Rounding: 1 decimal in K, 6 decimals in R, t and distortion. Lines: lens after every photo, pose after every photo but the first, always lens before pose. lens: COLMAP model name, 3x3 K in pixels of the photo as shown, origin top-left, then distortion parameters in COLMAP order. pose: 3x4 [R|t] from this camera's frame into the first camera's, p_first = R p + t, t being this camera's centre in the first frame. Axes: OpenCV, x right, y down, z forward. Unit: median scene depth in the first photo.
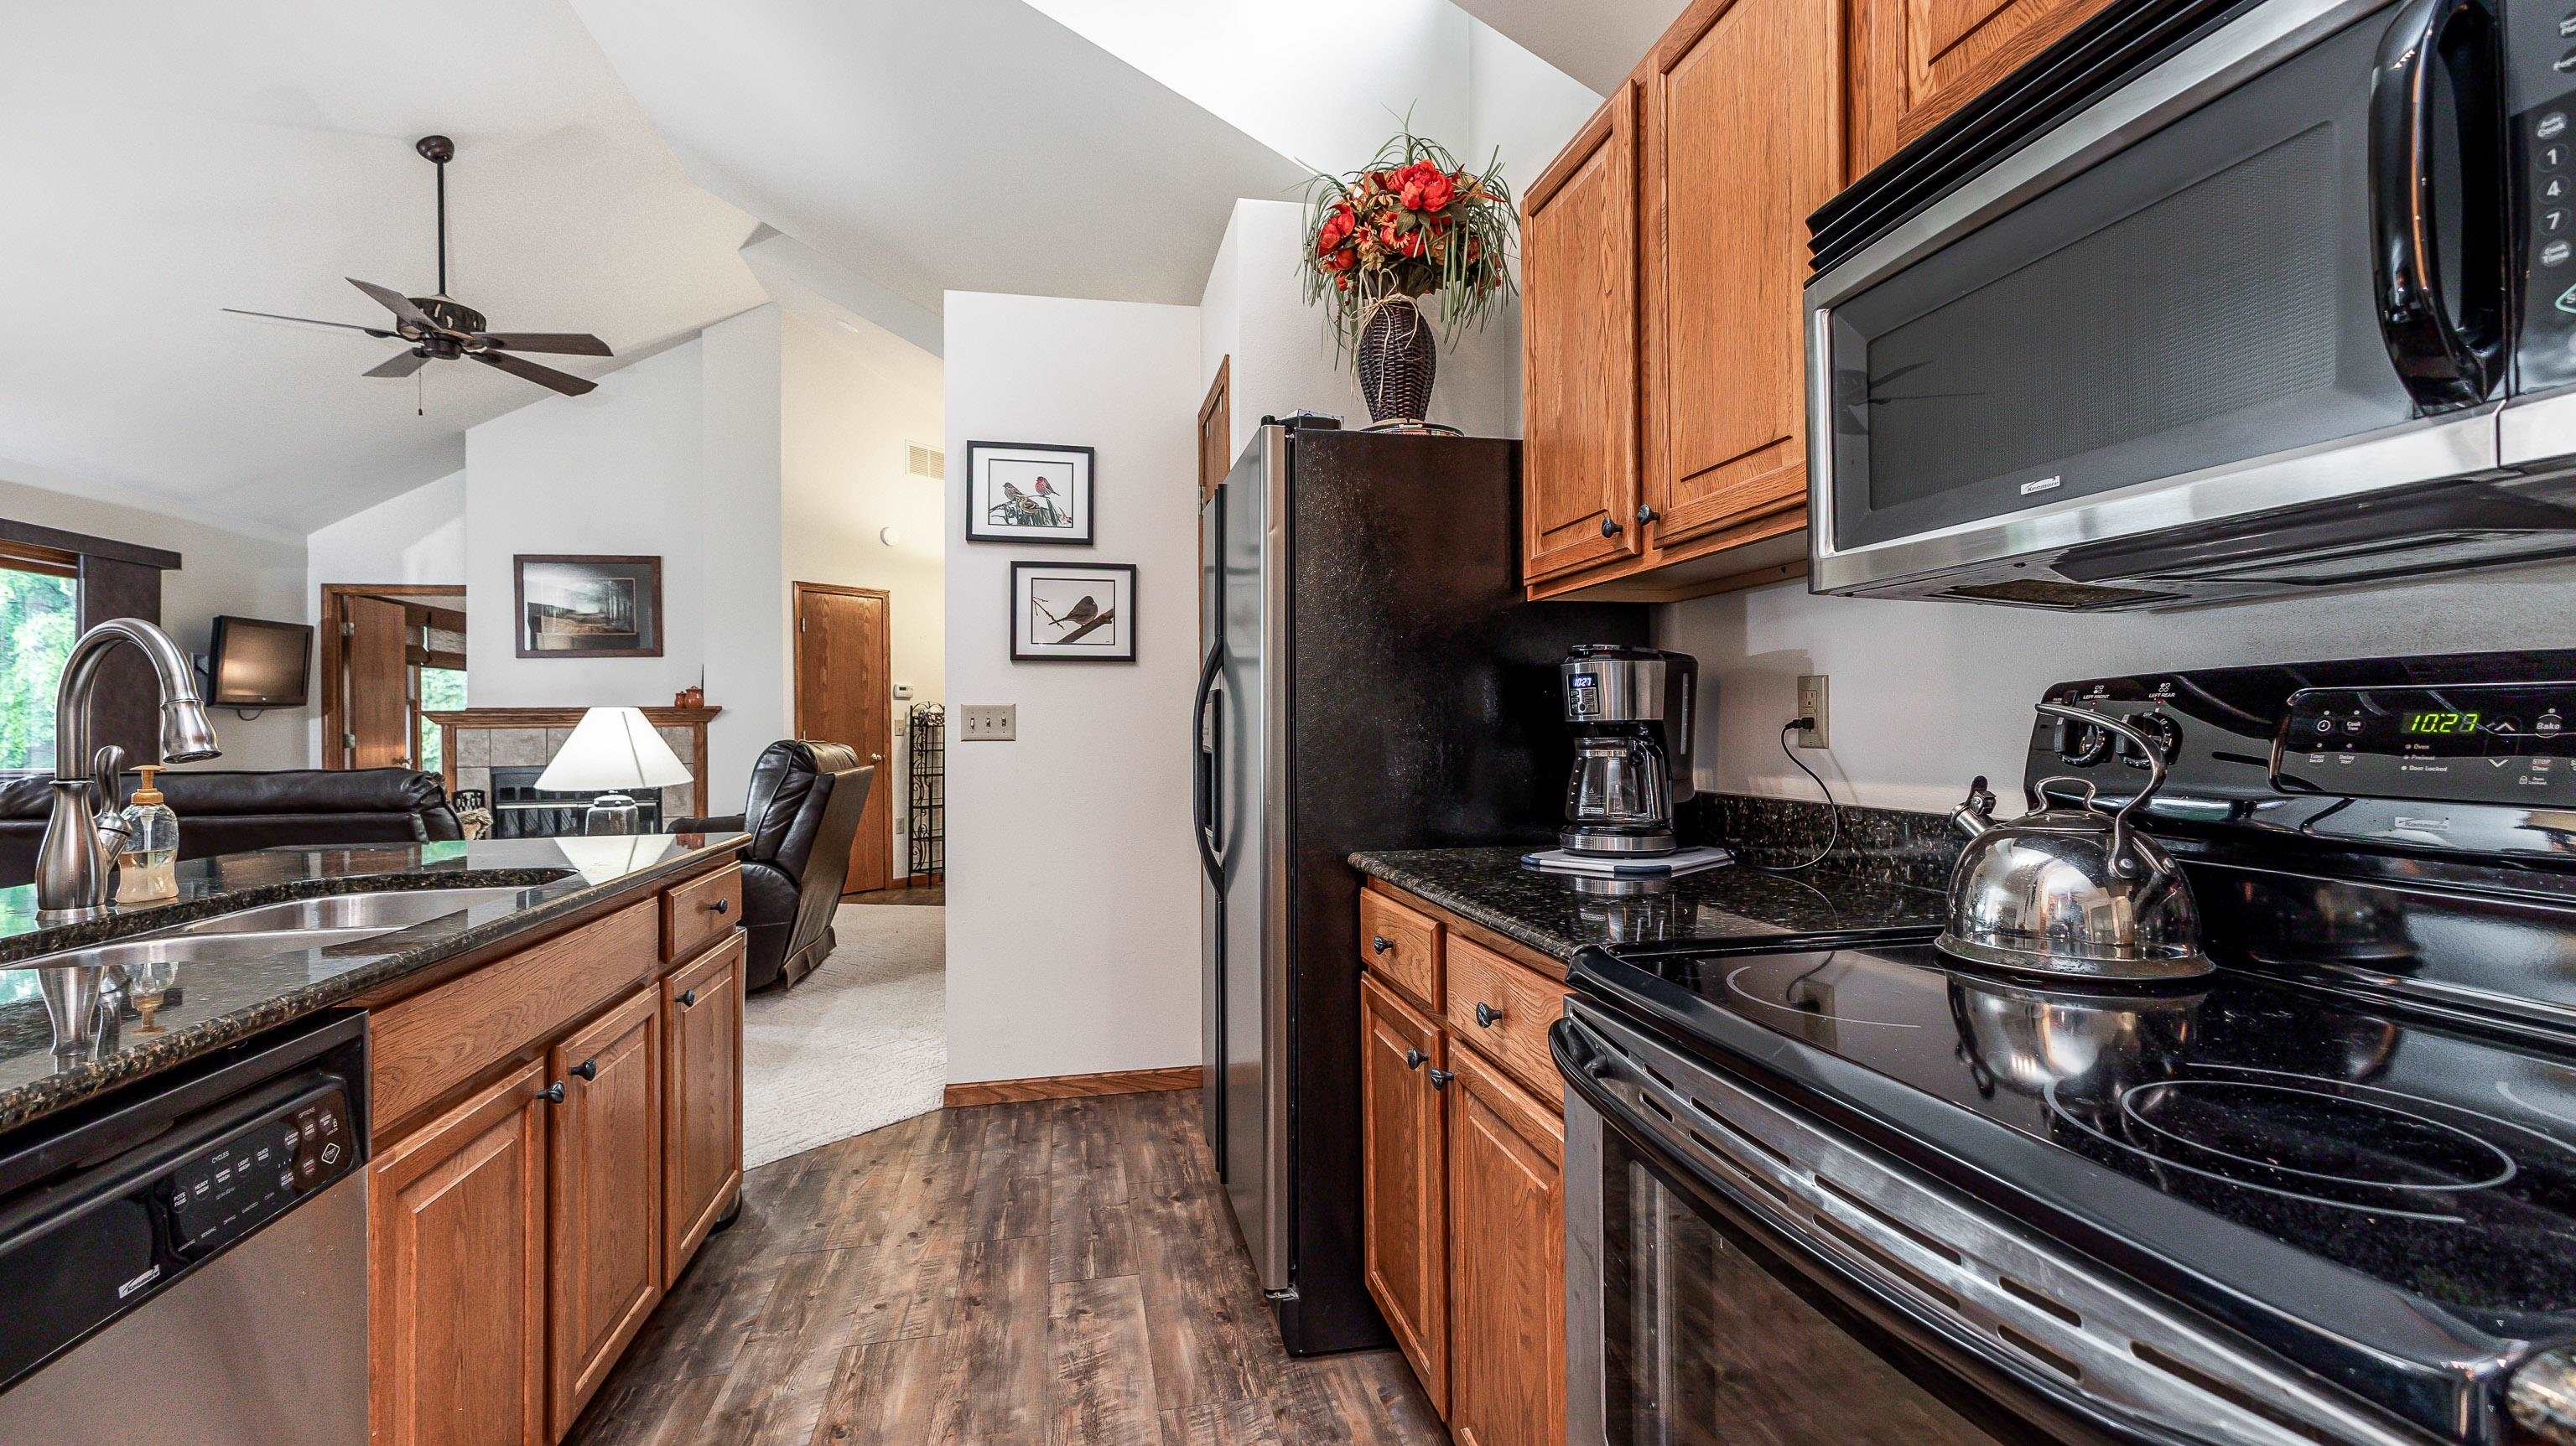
lens RADIAL K [[1135.8, 0, 1298.1], [0, 1135.8, 713.4], [0, 0, 1]] dist [0.013399, -0.000490]
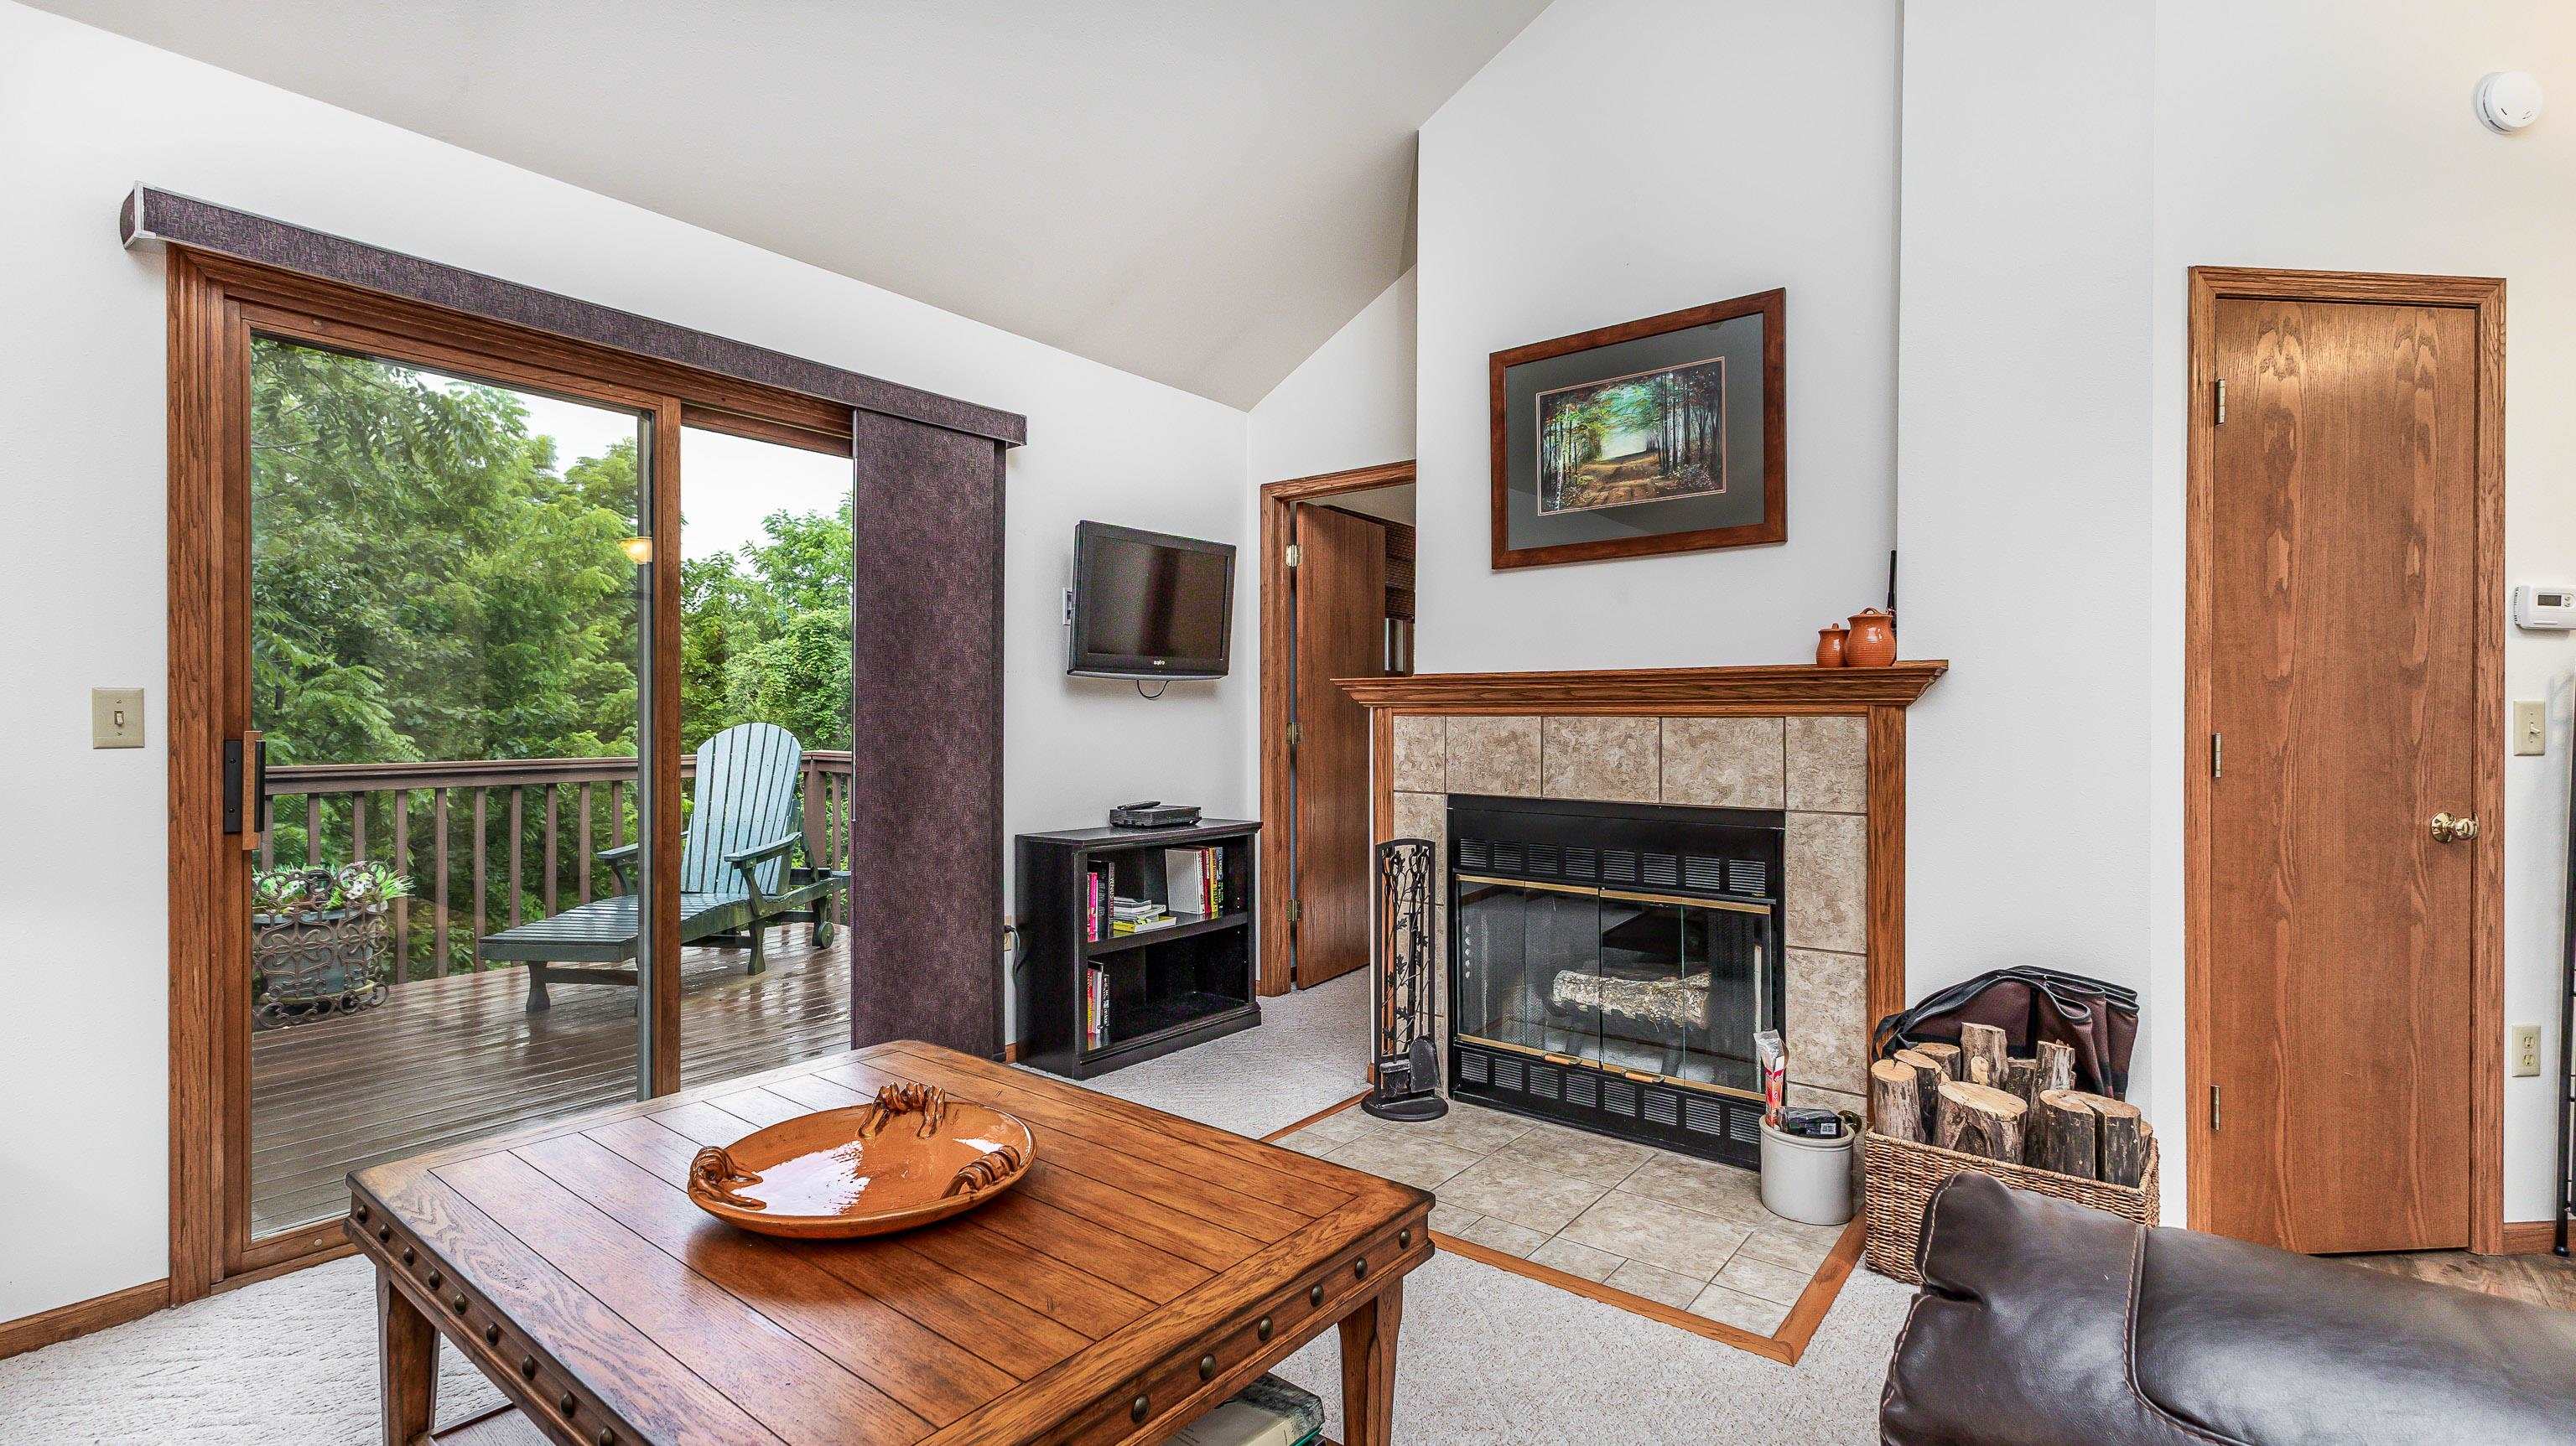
lens RADIAL K [[1157.8, 0, 1257.4], [0, 1157.8, 719.2], [0, 0, 1]] dist [0.009617, -0.000020]
pose [[0.637241, 0.014412, -0.770529, -0.753334], [-0.003961, 0.999873, 0.015425, 0.014993], [0.770654, -0.006778, 0.637218, 1.245293]]
